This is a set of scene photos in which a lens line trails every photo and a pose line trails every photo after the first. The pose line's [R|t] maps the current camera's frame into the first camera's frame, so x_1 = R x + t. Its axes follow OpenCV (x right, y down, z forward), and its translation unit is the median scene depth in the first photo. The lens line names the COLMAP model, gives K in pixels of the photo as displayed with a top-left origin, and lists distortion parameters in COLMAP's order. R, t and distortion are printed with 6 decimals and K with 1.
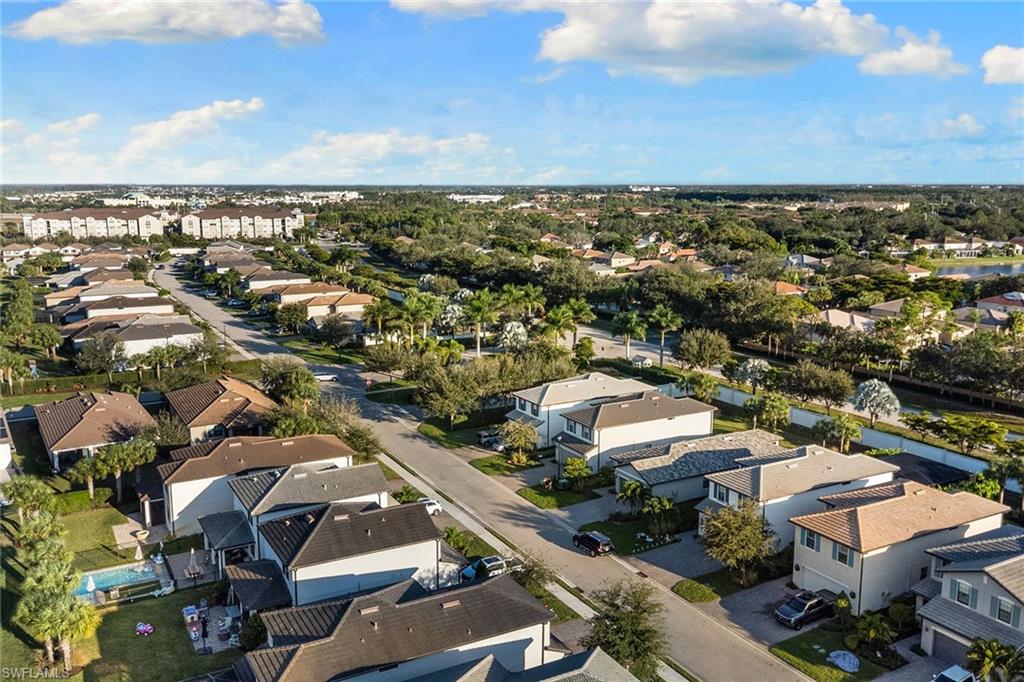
lens RADIAL K [[856.3, 0, 516.9], [0, 856.3, 380.1], [0, 0, 1]] dist [0.003729, 0.002013]
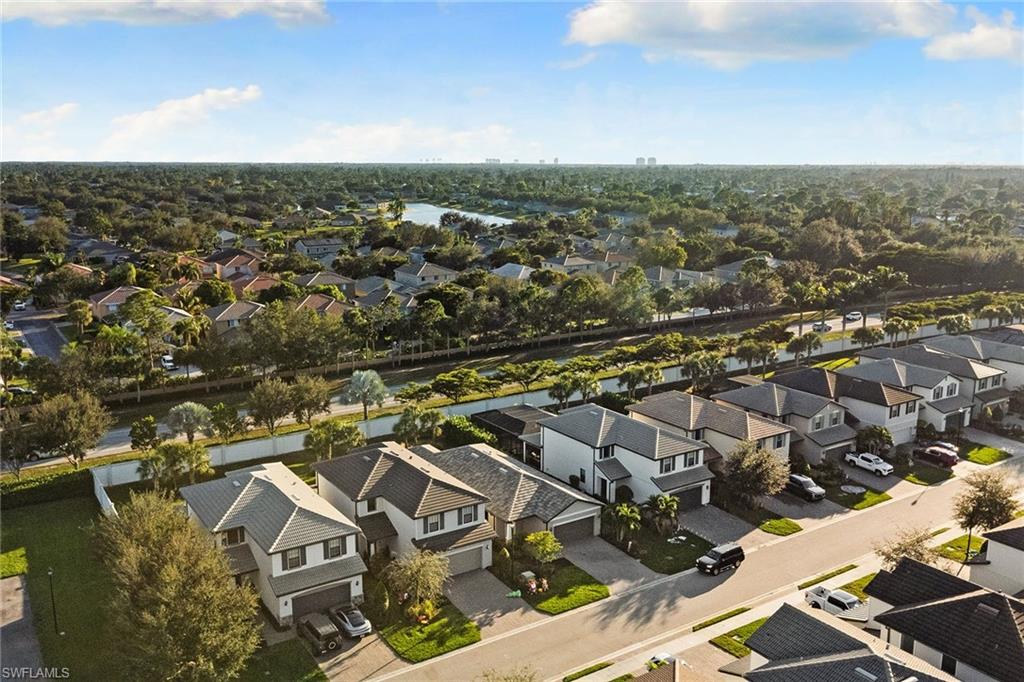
lens RADIAL K [[856.3, 0, 516.9], [0, 856.3, 380.1], [0, 0, 1]] dist [0.003729, 0.002013]
pose [[-0.083332, -0.241310, 0.966864, -0.652590], [0.216549, 0.942668, 0.253935, -0.241456], [-0.972709, 0.230534, -0.026299, 1.052267]]
